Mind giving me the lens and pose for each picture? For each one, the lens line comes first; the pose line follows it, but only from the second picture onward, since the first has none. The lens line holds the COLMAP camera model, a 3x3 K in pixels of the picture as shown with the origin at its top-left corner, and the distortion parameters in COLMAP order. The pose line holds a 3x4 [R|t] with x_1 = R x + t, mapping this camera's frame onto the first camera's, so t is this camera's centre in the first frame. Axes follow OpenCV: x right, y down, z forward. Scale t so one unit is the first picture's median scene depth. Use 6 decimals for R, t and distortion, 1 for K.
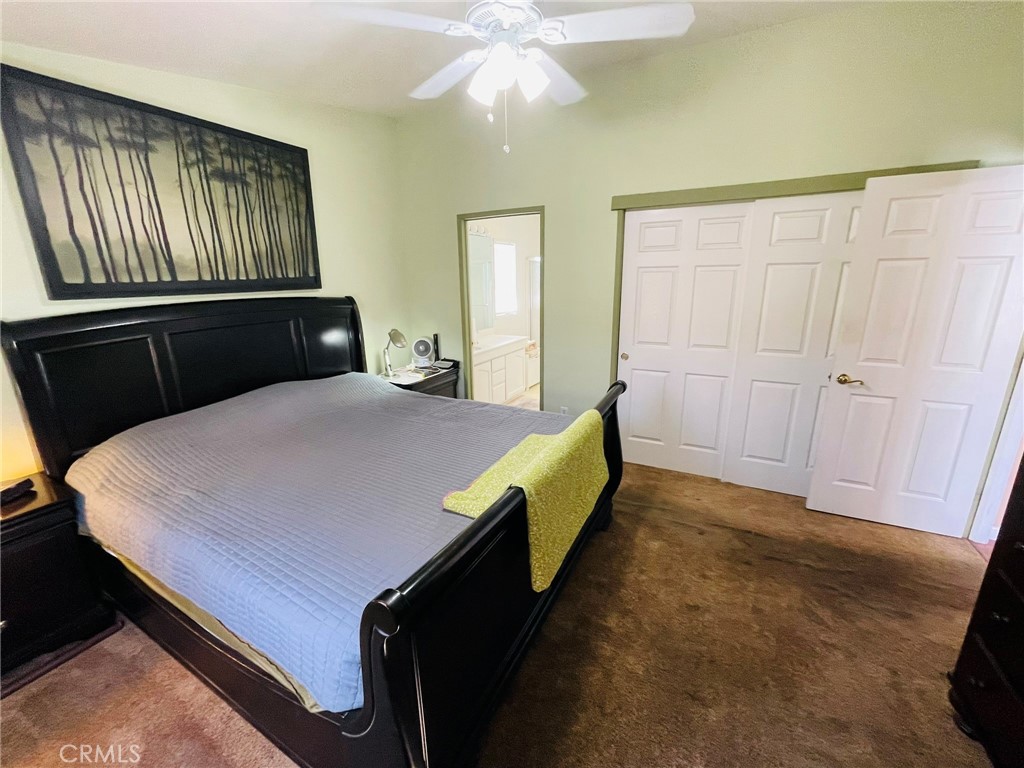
lens RADIAL K [[409.9, 0, 509.9], [0, 409.9, 382.8], [0, 0, 1]] dist [-0.003908, -0.000313]
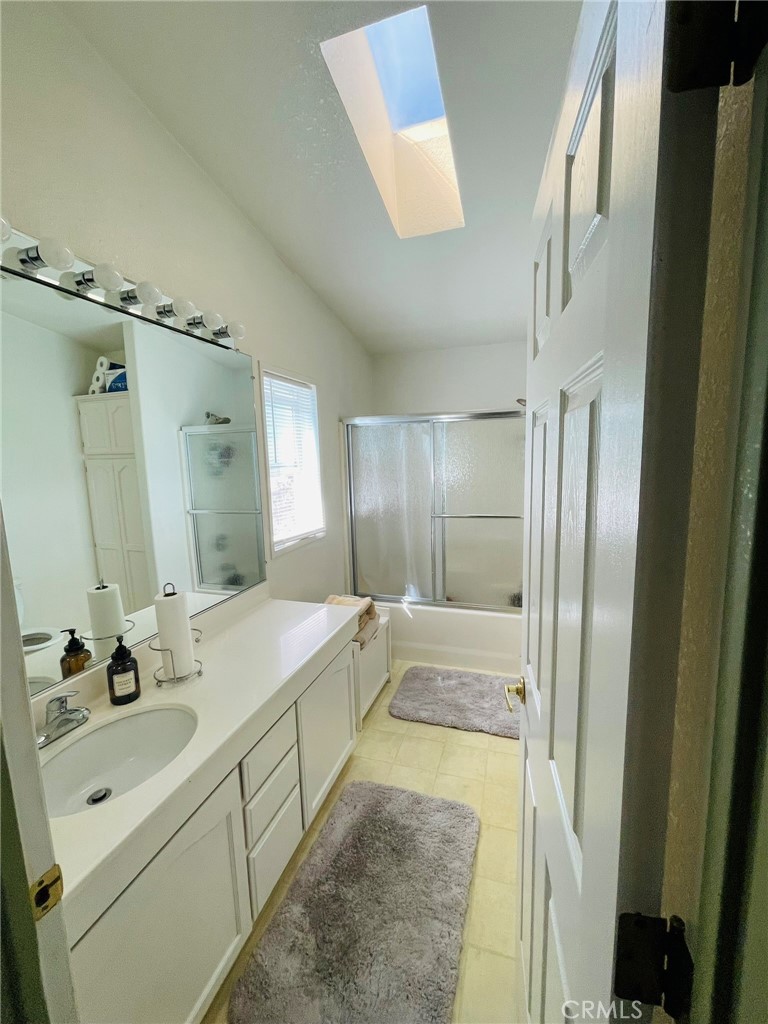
lens RADIAL K [[409.9, 0, 384.8], [0, 409.9, 510.3], [0, 0, 1]] dist [-0.003908, -0.000313]
pose [[0.983168, -0.037752, 0.178763, 0.003980], [0.059266, 0.991412, -0.116578, -0.146863], [-0.172827, 0.125210, 0.976961, 0.579347]]
